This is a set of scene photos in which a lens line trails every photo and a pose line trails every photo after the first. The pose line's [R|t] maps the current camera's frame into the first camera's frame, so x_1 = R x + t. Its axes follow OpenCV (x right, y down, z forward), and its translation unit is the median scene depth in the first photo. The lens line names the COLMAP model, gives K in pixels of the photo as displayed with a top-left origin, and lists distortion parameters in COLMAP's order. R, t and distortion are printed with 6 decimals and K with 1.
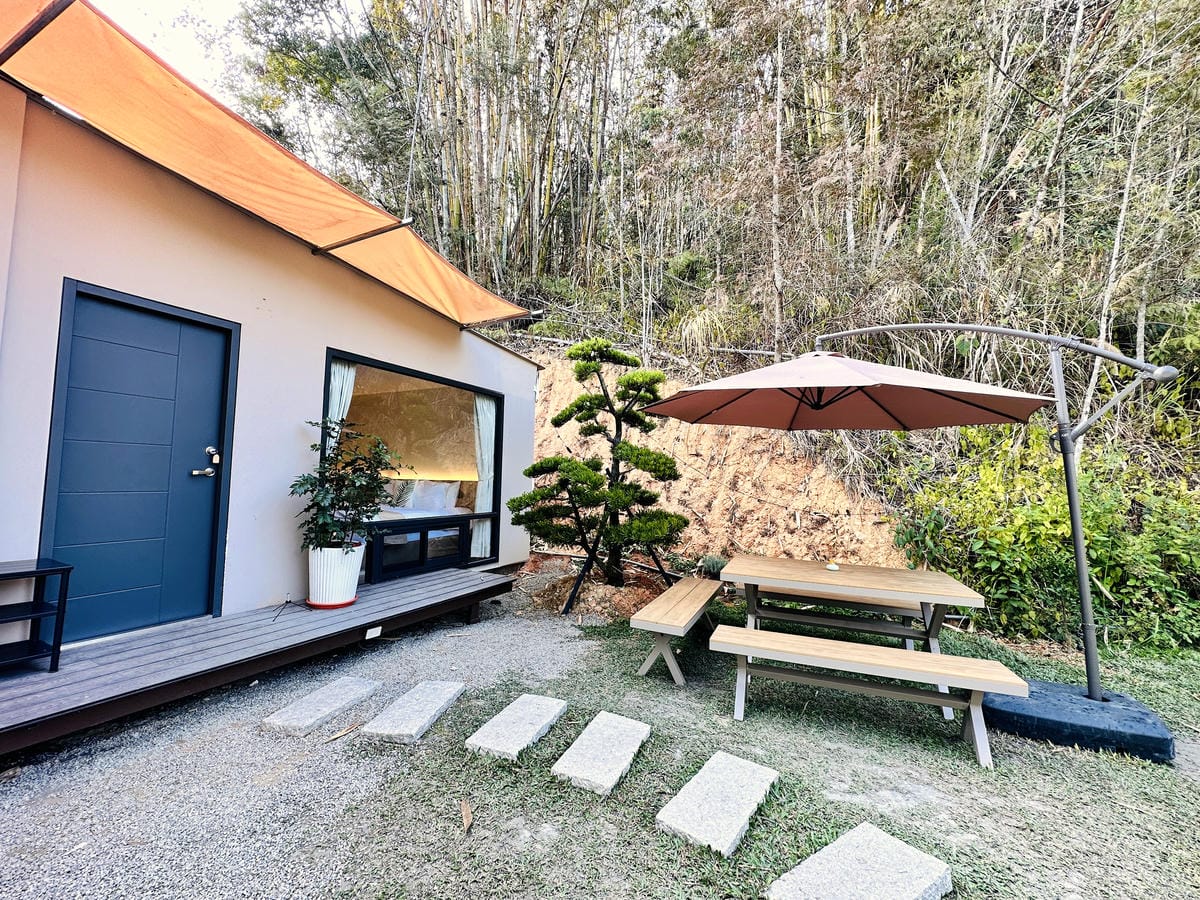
lens RADIAL K [[487.6, 0, 595.9], [0, 487.6, 446.4], [0, 0, 1]] dist [-0.010600, -0.000141]
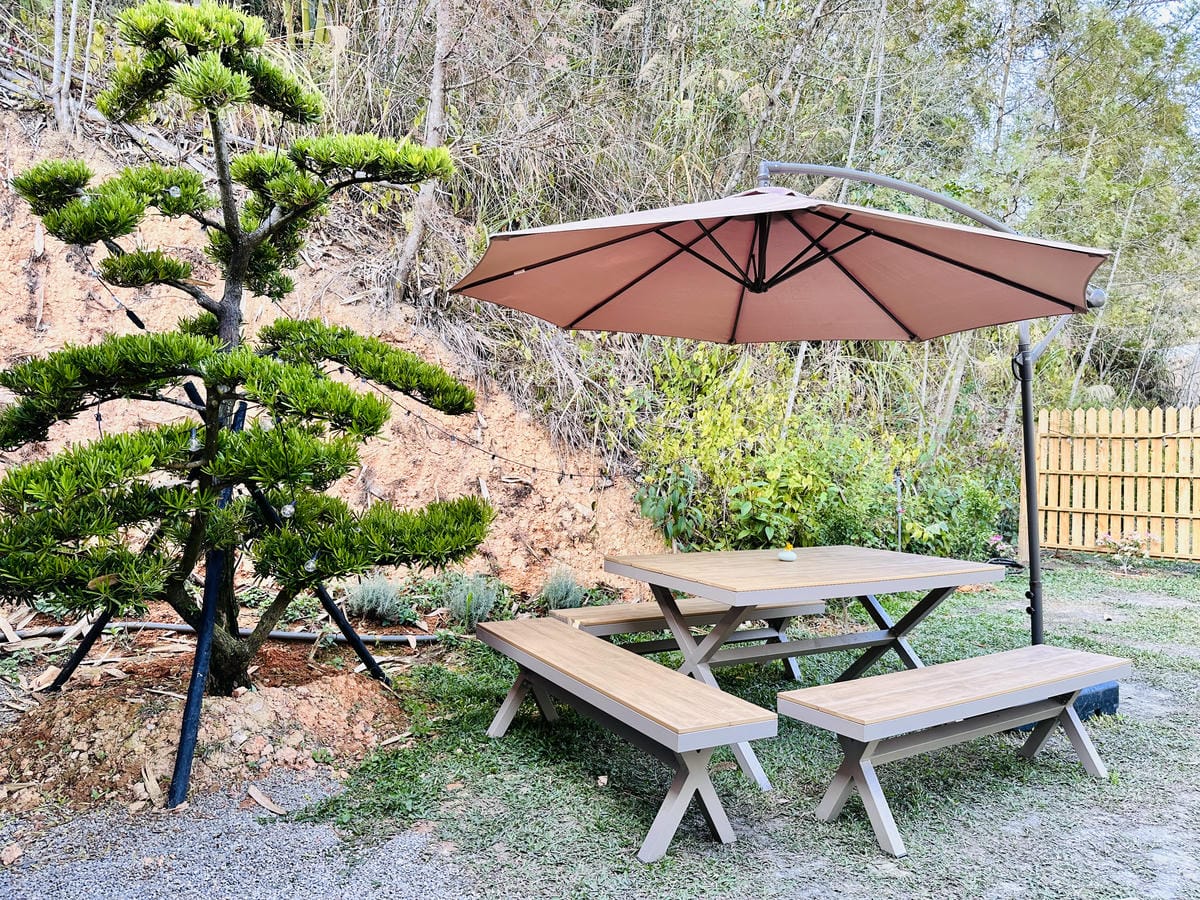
lens RADIAL K [[832.3, 0, 601.2], [0, 832.3, 440.2], [0, 0, 1]] dist [0.030347, -0.019551]
pose [[0.579082, -0.009856, 0.815210, -0.360944], [-0.055224, 0.997156, 0.051284, 0.043464], [-0.813397, -0.074716, 0.576891, 0.427193]]
